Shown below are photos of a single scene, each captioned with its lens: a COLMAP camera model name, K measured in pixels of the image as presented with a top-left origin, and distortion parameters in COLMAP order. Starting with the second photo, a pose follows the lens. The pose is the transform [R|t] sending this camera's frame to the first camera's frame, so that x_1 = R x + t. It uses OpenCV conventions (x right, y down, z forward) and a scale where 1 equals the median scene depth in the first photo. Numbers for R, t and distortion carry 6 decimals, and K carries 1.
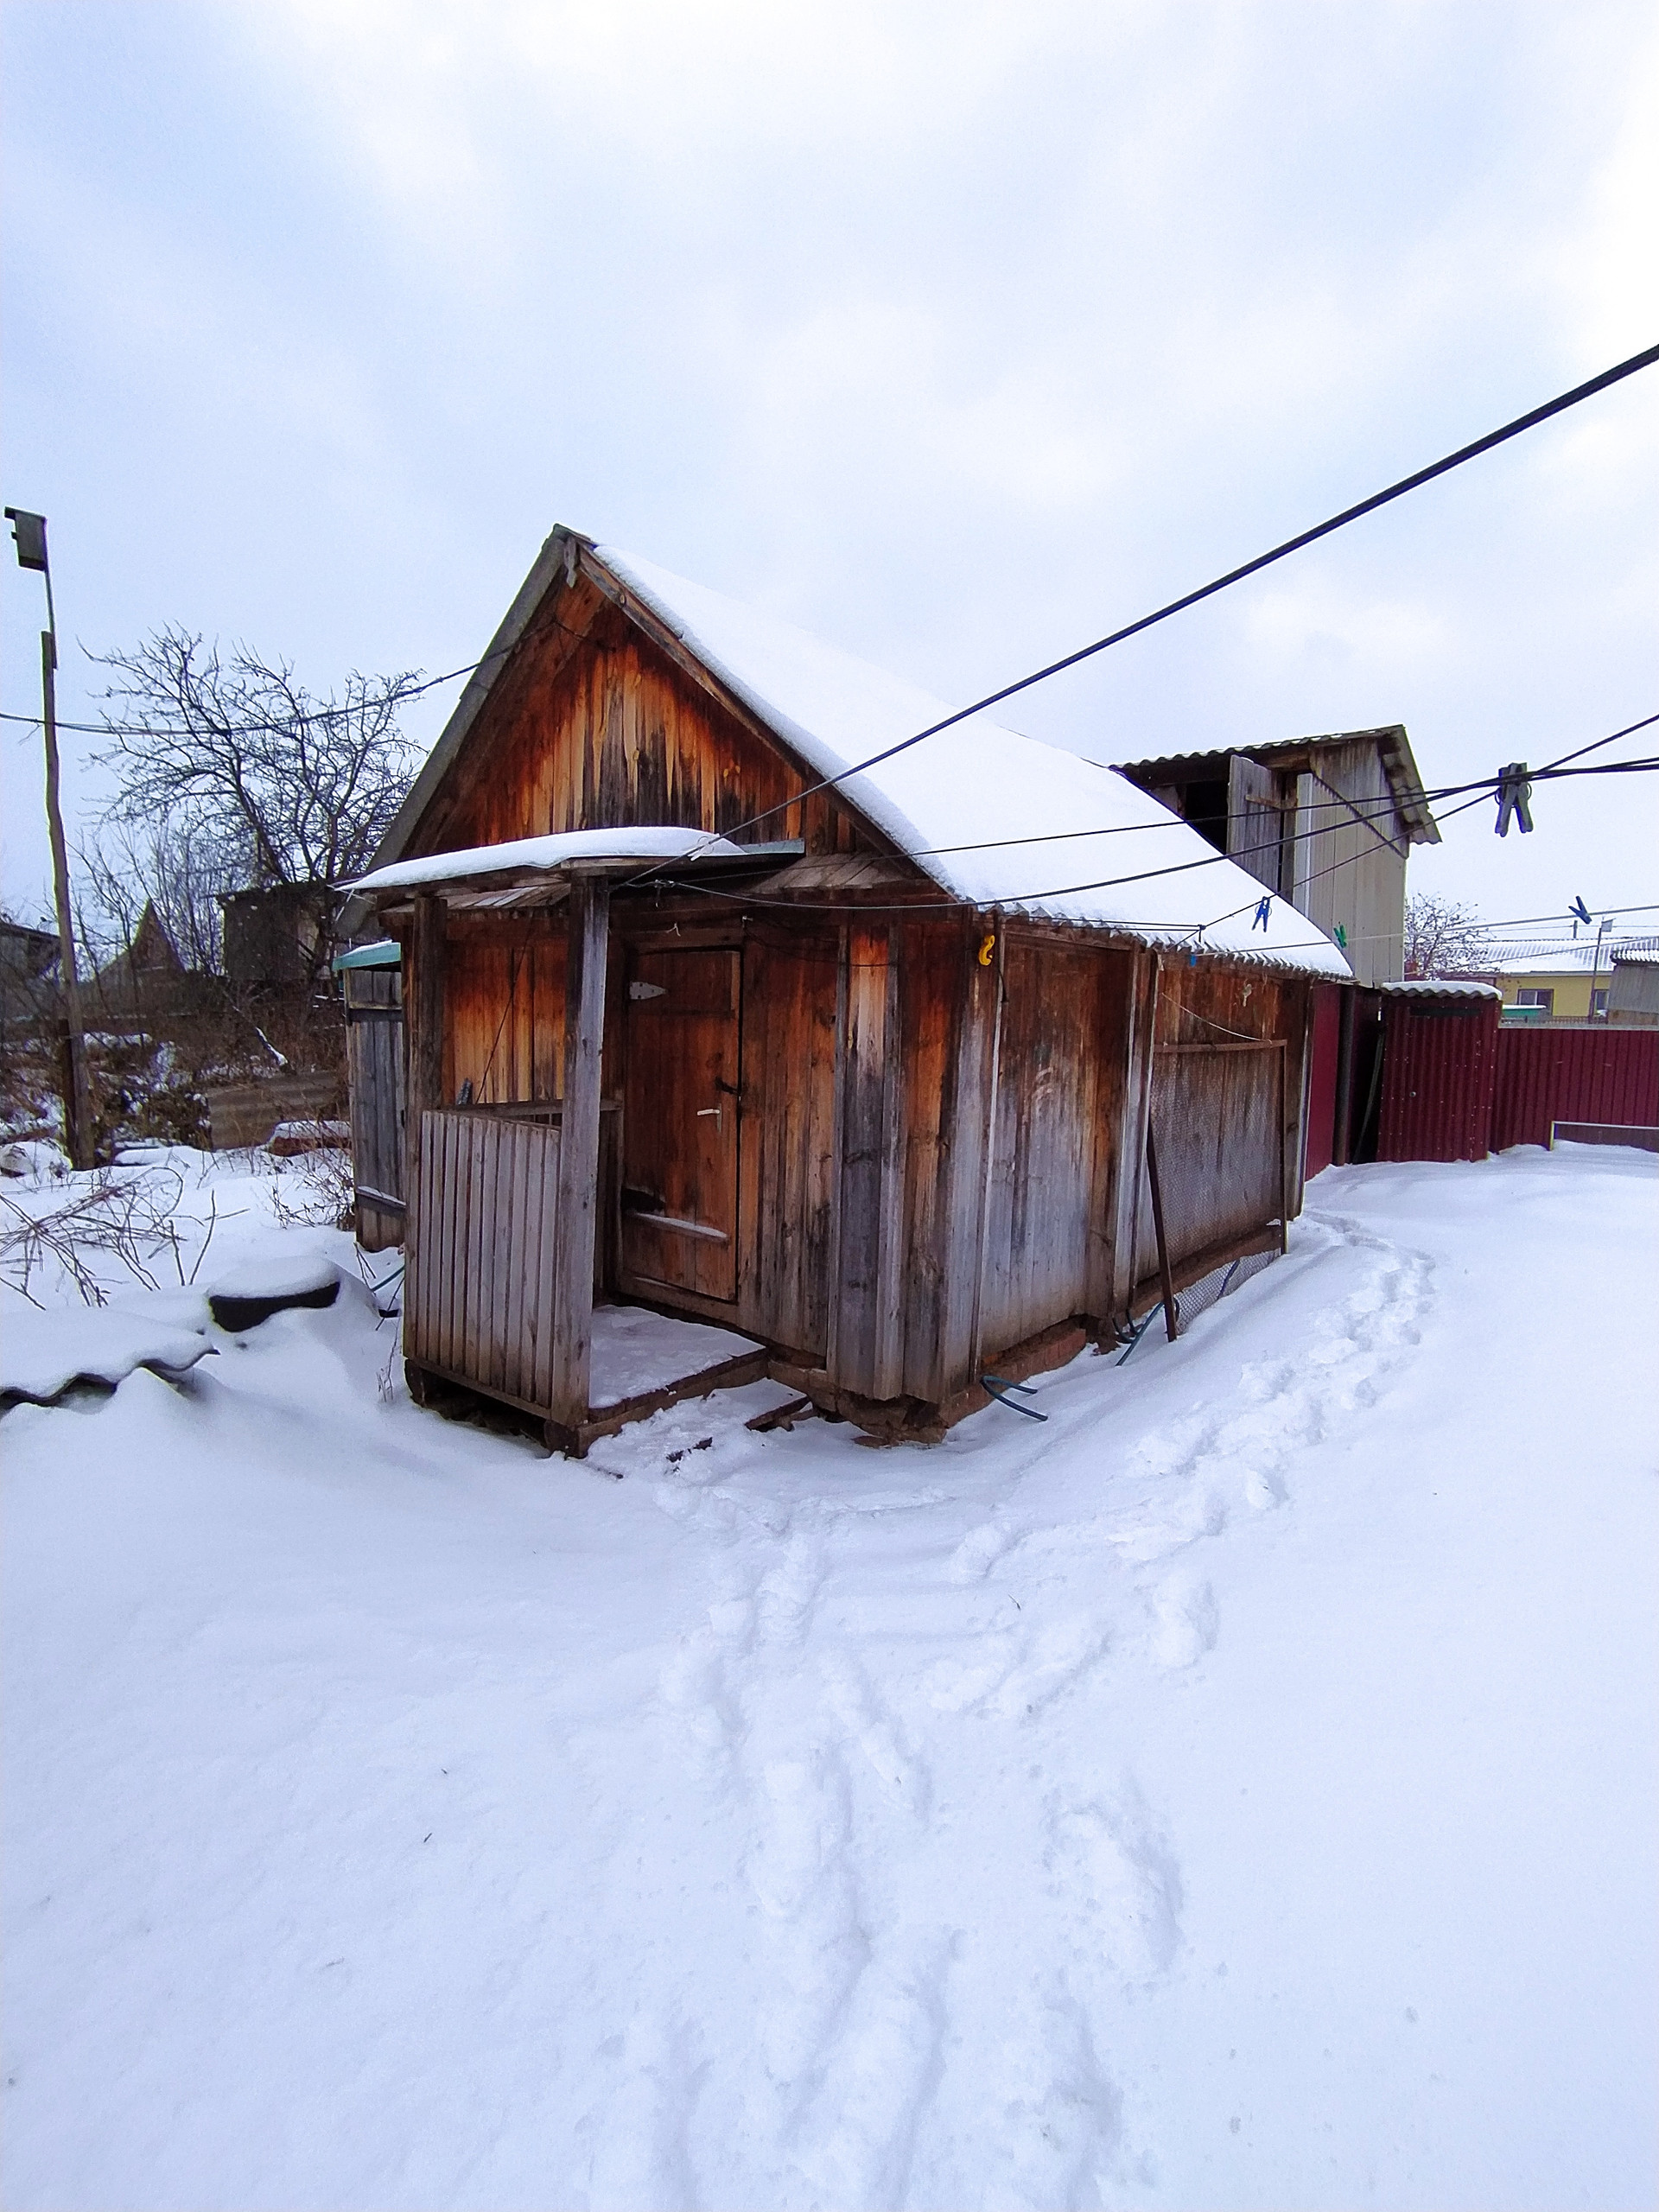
lens RADIAL K [[1022.8, 0, 829.5], [0, 1022.8, 1106.0], [0, 0, 1]] dist [-0.036376, 0.000084]
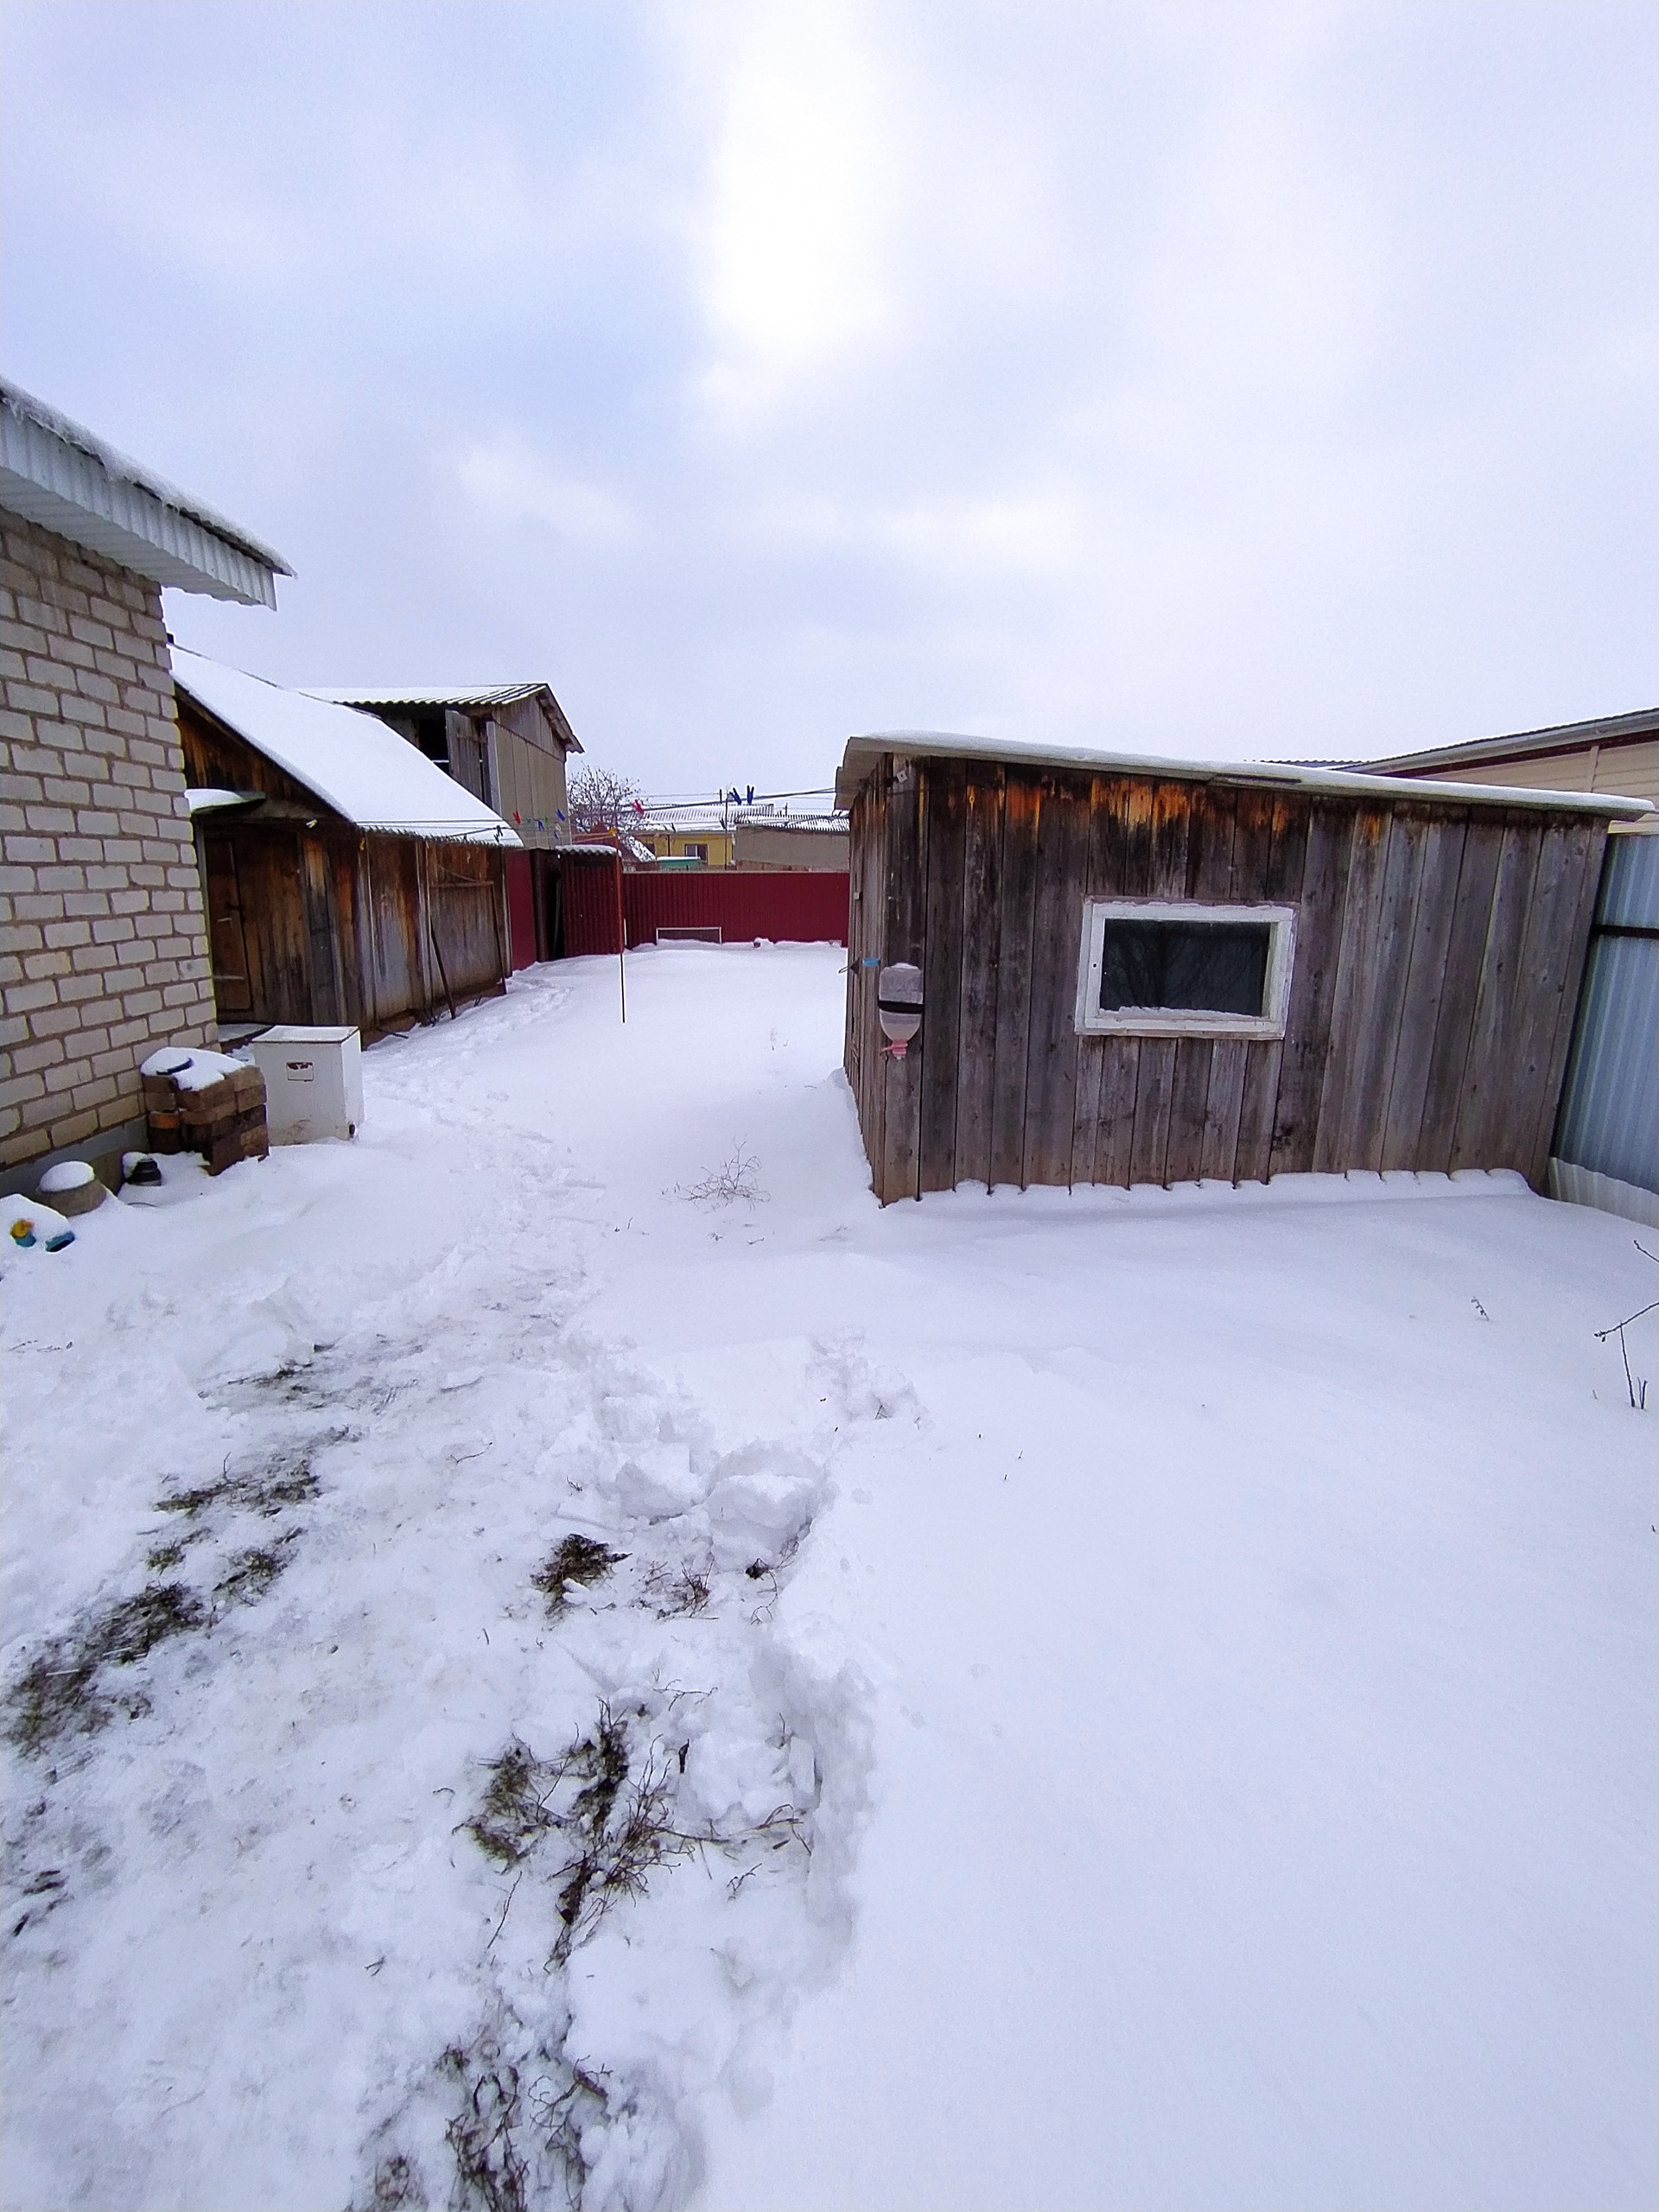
lens RADIAL K [[1022.8, 0, 829.5], [0, 1022.8, 1106.0], [0, 0, 1]] dist [-0.036376, 0.000084]
pose [[0.757867, -0.158877, 0.632769, -0.385884], [0.069507, 0.984038, 0.163826, 0.090575], [-0.648696, -0.080177, 0.756812, -0.991016]]
